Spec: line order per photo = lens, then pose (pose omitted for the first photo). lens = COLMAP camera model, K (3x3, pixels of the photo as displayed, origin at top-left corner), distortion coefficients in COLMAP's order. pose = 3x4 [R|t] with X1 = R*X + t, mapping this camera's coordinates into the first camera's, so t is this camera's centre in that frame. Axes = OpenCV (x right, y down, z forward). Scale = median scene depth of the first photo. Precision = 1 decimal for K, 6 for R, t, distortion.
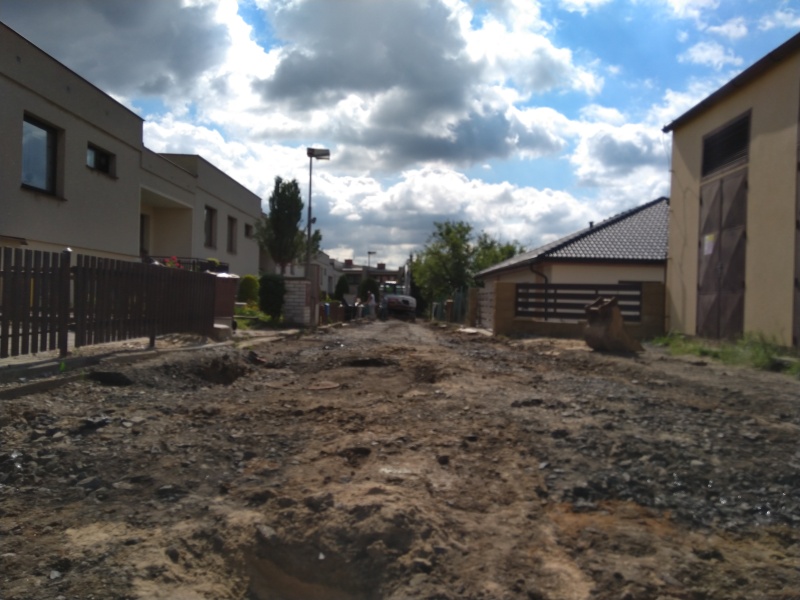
lens RADIAL K [[633.6, 0, 400.0], [0, 633.6, 300.0], [0, 0, 1]] dist [0.171509, -0.248794]
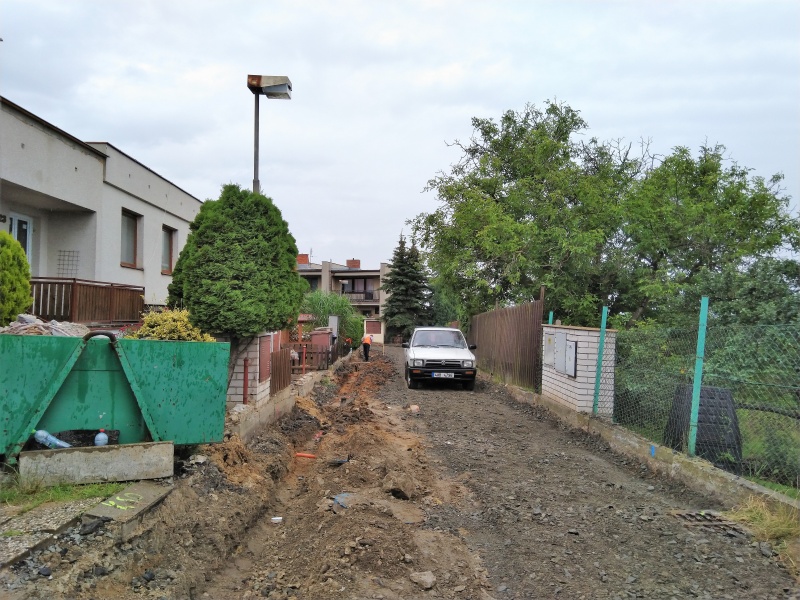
lens RADIAL K [[633.6, 0, 400.0], [0, 633.6, 300.0], [0, 0, 1]] dist [0.171509, -0.248794]
pose [[0.997816, -0.055505, 0.035813, -0.011994], [0.056505, 0.998022, -0.027549, -0.002369], [-0.034213, 0.029512, 0.998979, 0.626068]]
